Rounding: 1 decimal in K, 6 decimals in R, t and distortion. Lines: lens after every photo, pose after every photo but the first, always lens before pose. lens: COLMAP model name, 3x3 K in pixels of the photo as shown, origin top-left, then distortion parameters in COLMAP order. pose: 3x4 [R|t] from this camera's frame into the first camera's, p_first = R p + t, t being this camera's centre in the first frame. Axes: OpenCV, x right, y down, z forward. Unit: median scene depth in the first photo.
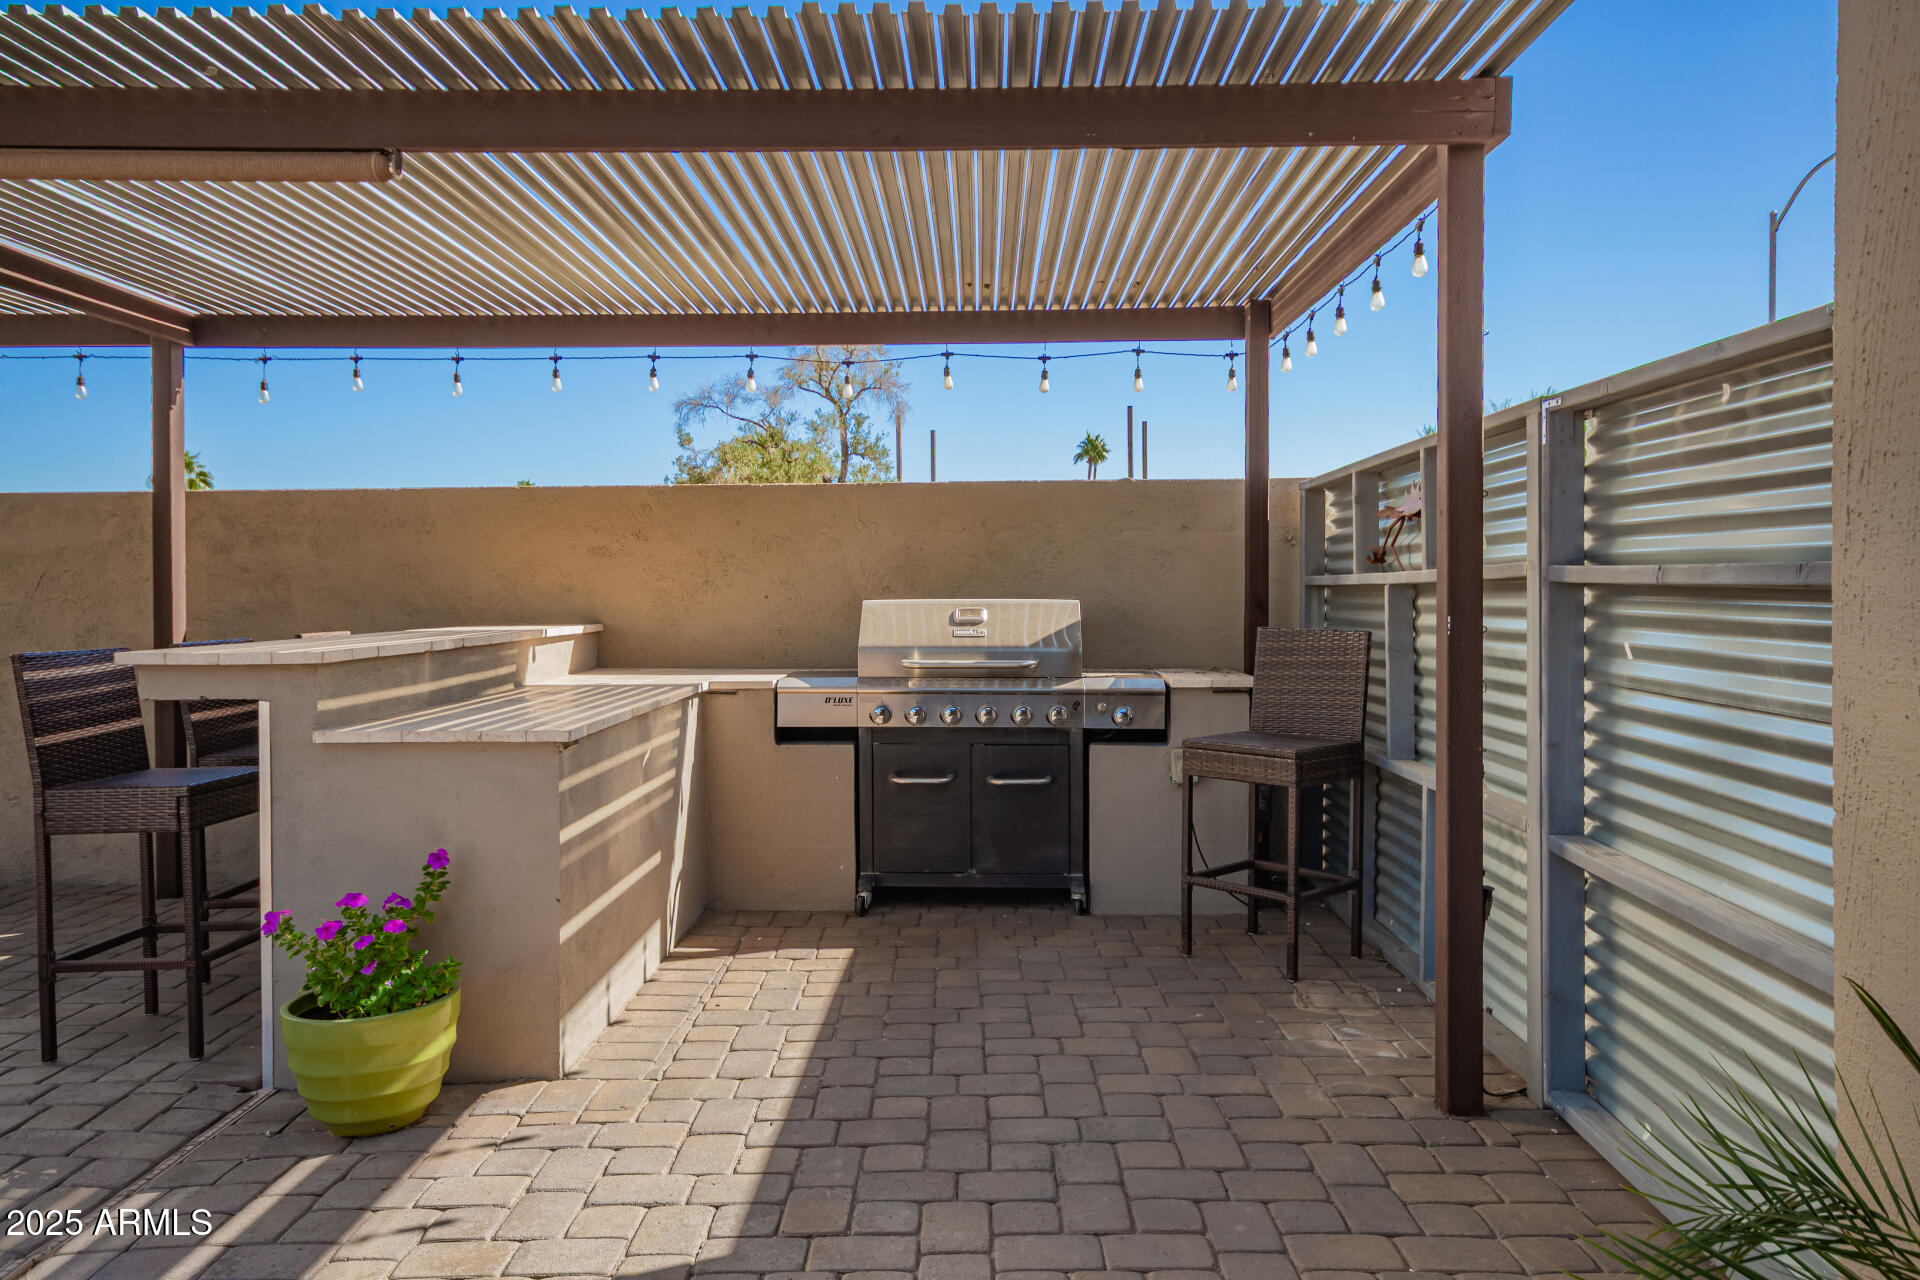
lens RADIAL K [[1663.1, 0, 960.0], [0, 1663.1, 640.0], [0, 0, 1]] dist [-0.000446, -0.000473]
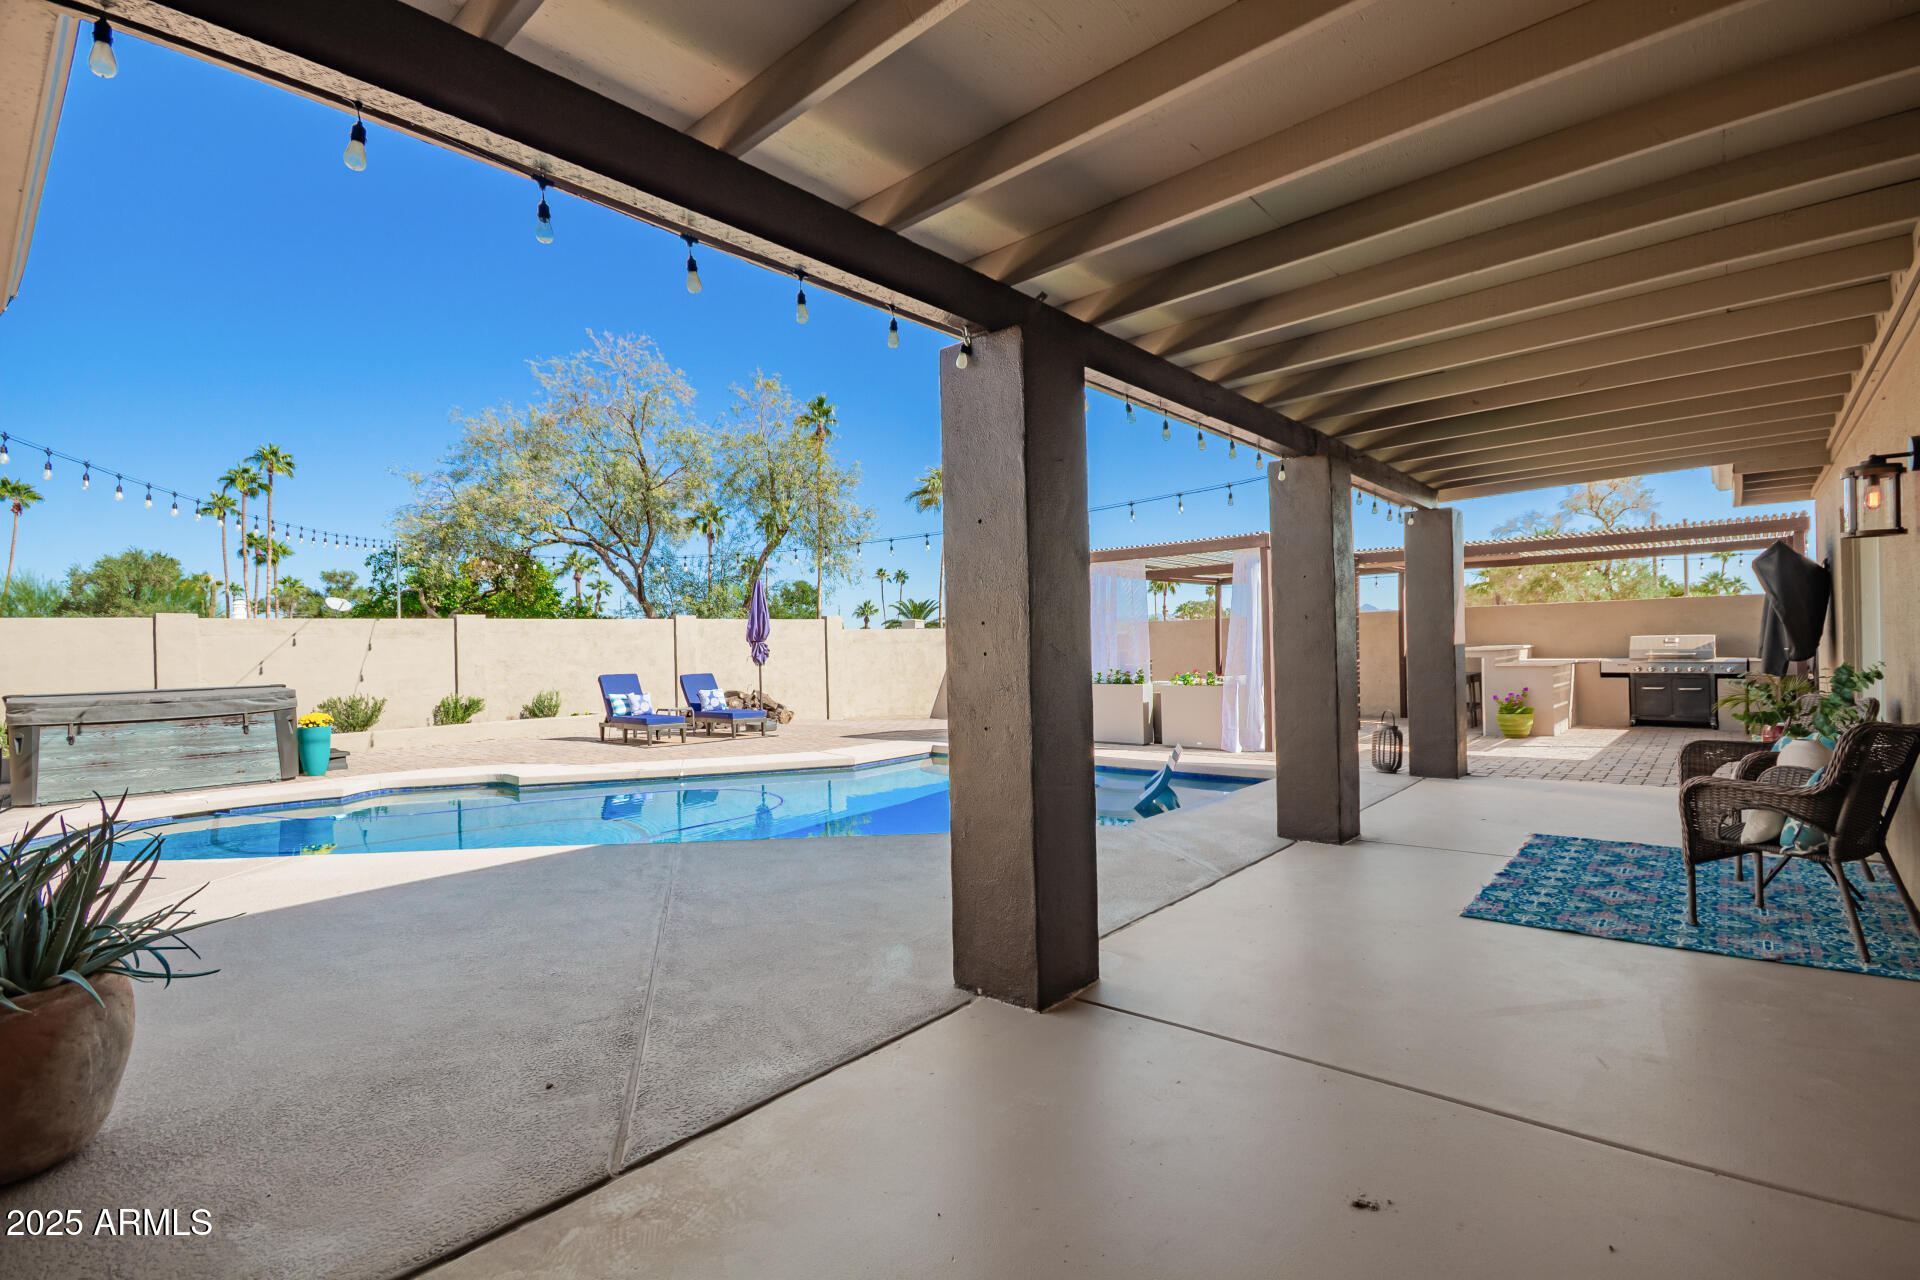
lens RADIAL K [[888.9, 0, 960.0], [0, 888.9, 640.0], [0, 0, 1]] dist [-0.000629, 0.000036]
pose [[0.764301, -0.012308, -0.644743, 0.066169], [-0.005223, 0.999667, -0.025274, 0.038111], [0.644839, 0.022685, 0.763982, -1.316288]]
